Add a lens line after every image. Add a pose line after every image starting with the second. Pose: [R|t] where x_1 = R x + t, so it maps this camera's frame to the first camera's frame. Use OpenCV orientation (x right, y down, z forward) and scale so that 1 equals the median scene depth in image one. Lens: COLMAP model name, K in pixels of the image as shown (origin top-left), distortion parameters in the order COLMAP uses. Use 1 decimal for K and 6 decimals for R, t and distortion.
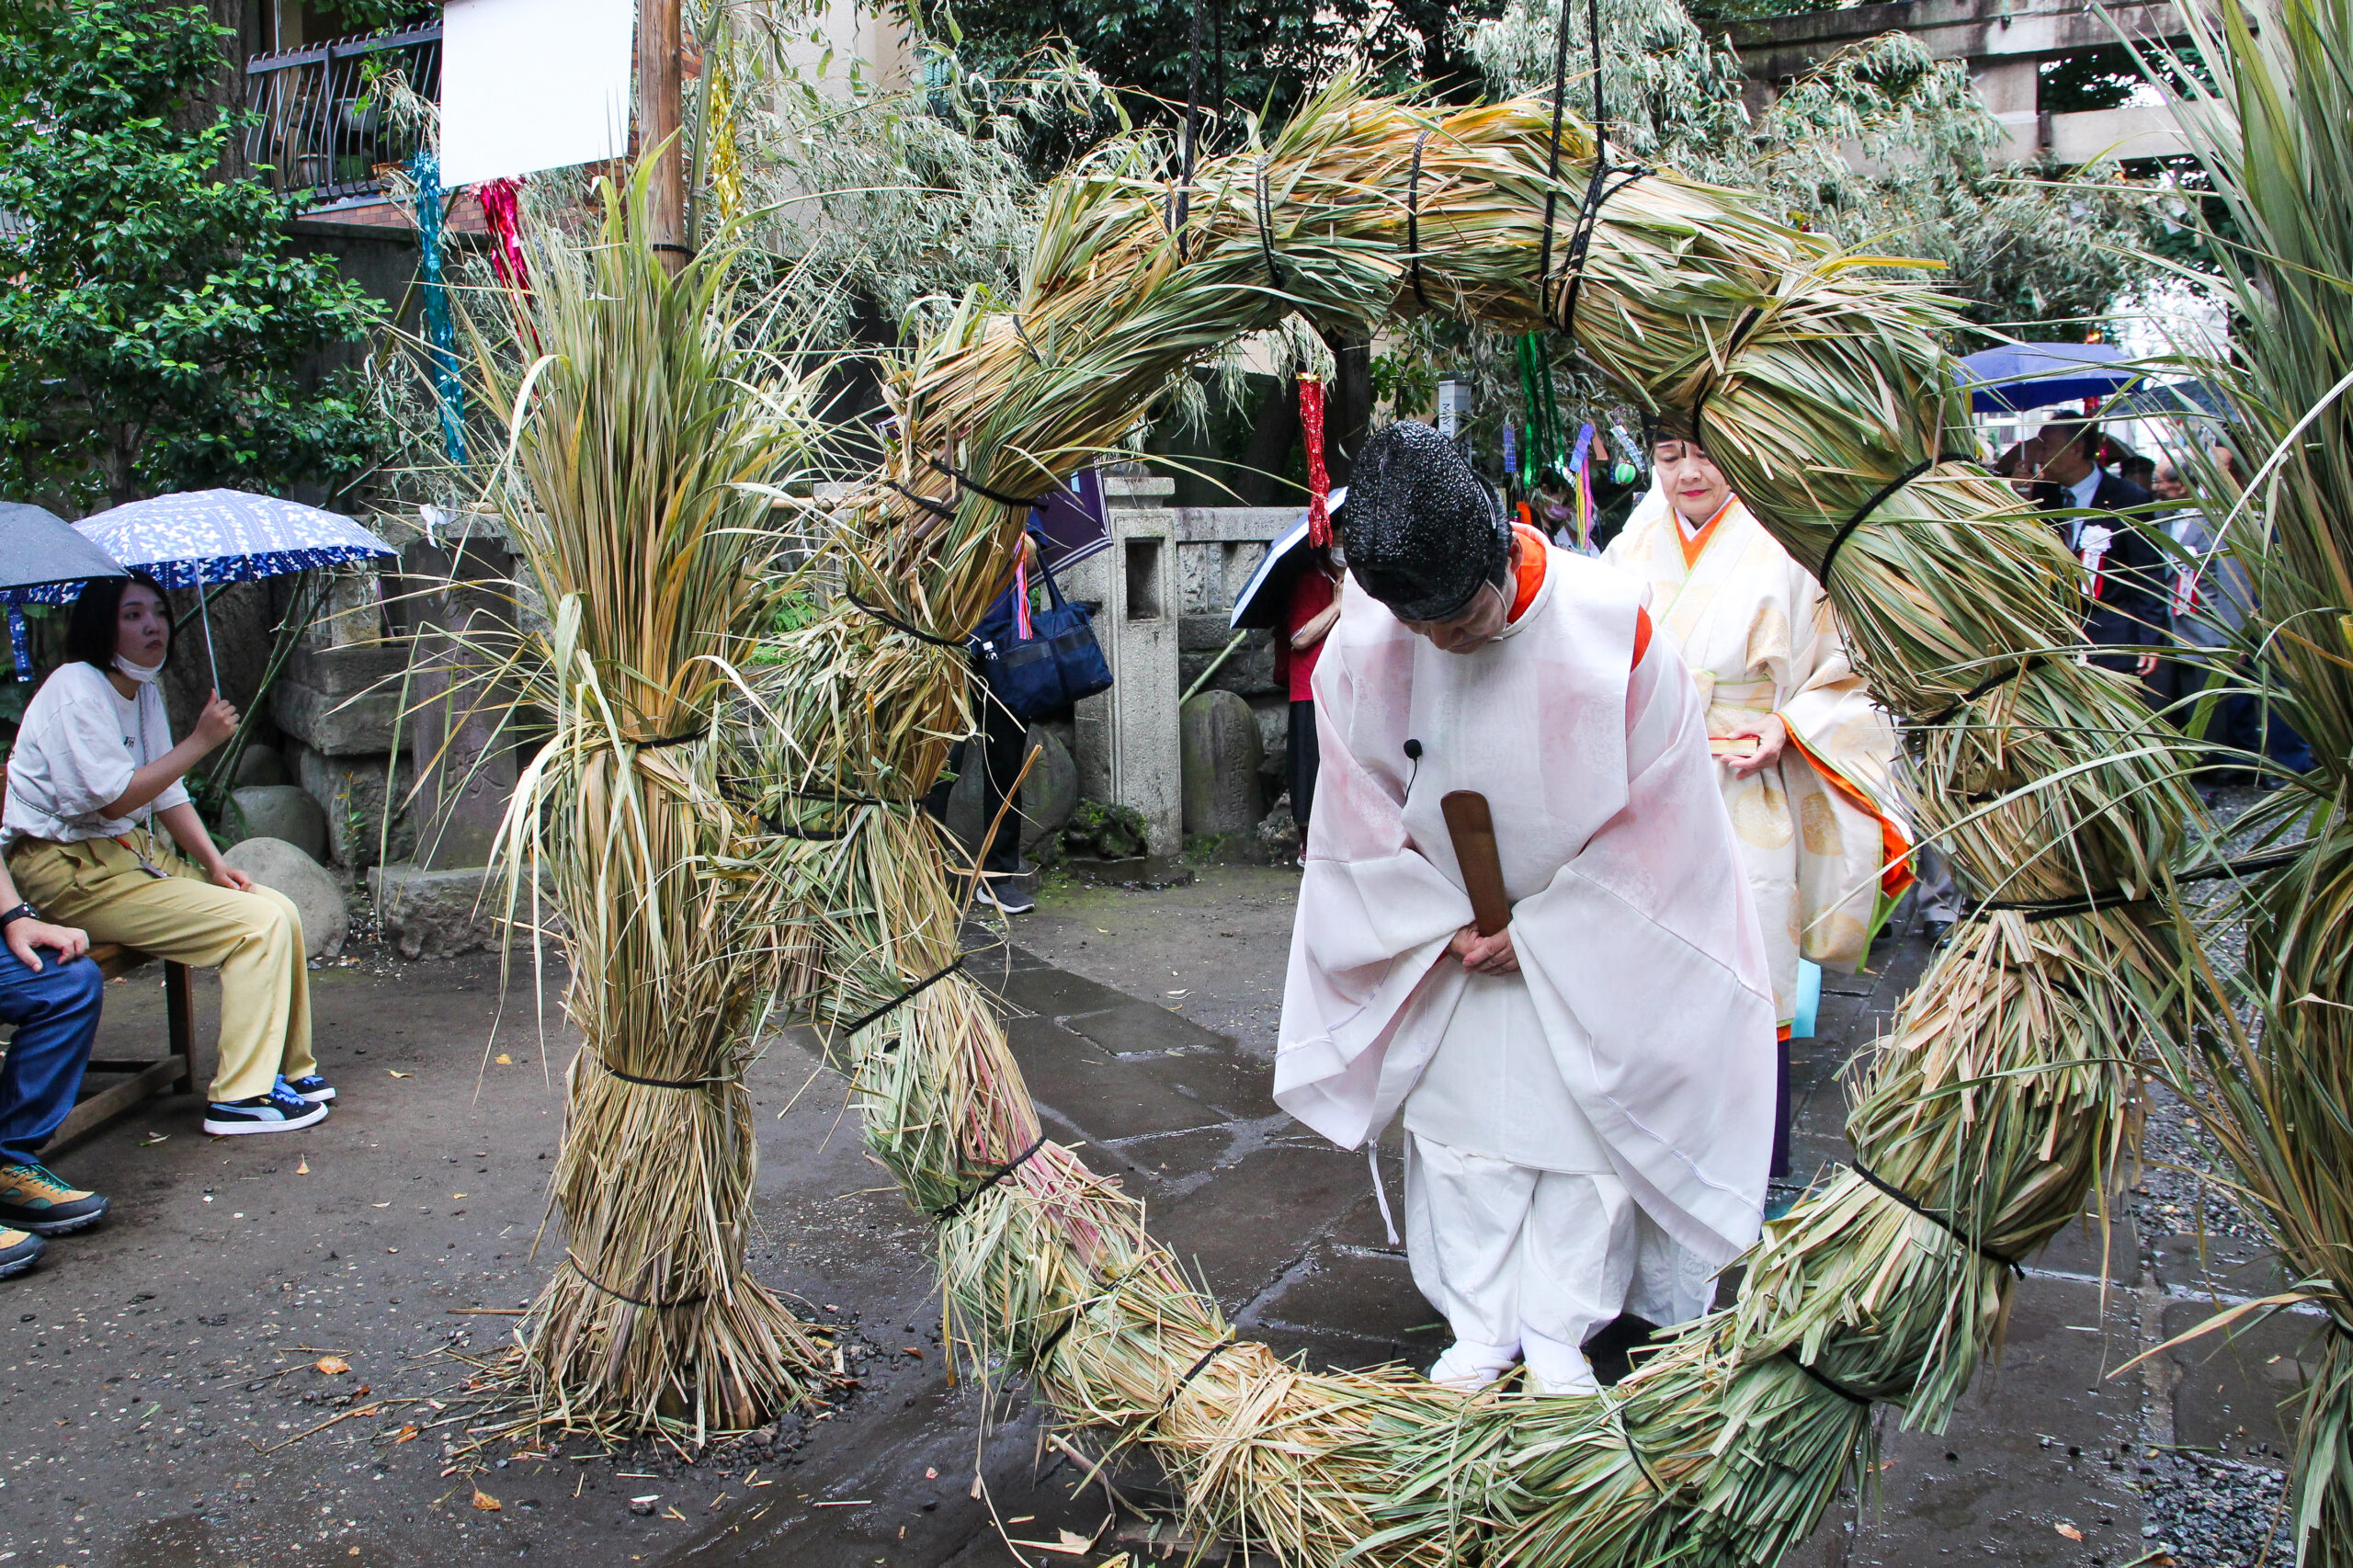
lens RADIAL K [[1864.8, 0, 1176.5], [0, 1864.8, 789.5], [0, 0, 1]] dist [-0.134572, 0.116836]
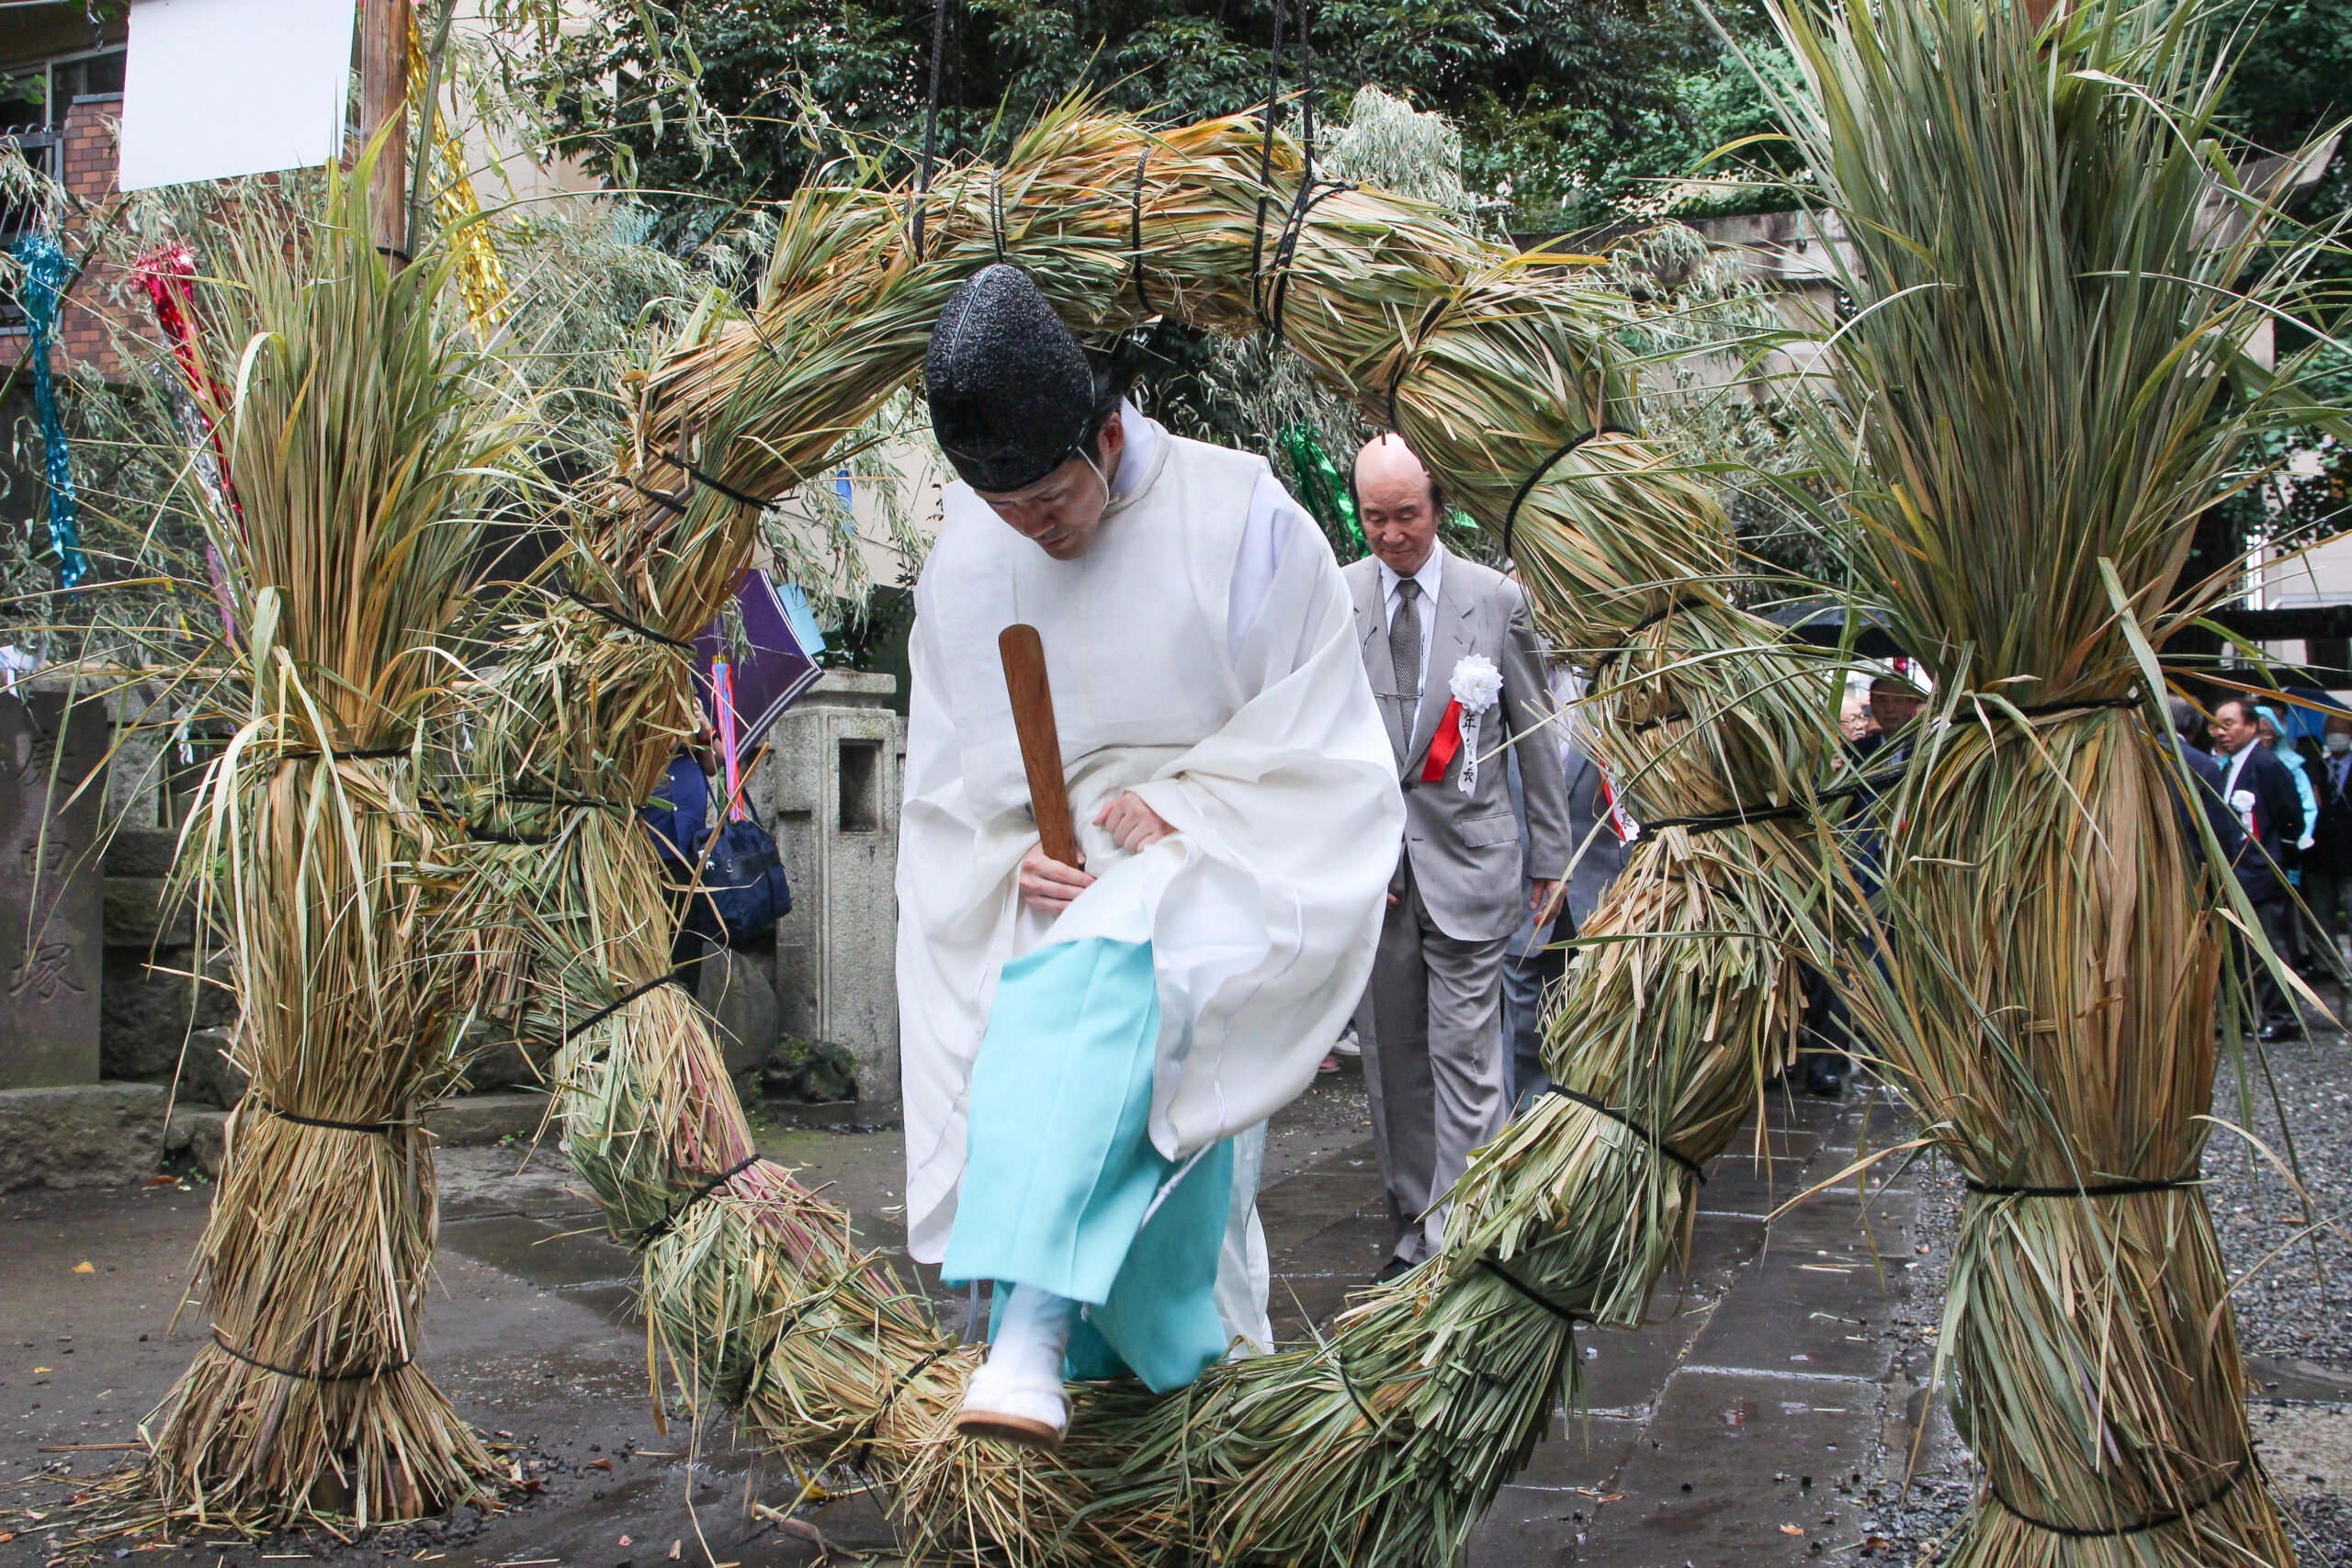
lens RADIAL K [[2118.9, 0, 1237.8], [0, 2118.9, 785.7], [0, 0, 1]] dist [-0.084452, 0.119011]
pose [[0.987025, 0.016107, 0.159756, -0.003869], [0.004101, 0.992102, -0.125365, 0.145069], [-0.160513, 0.124393, 0.979164, -0.148786]]
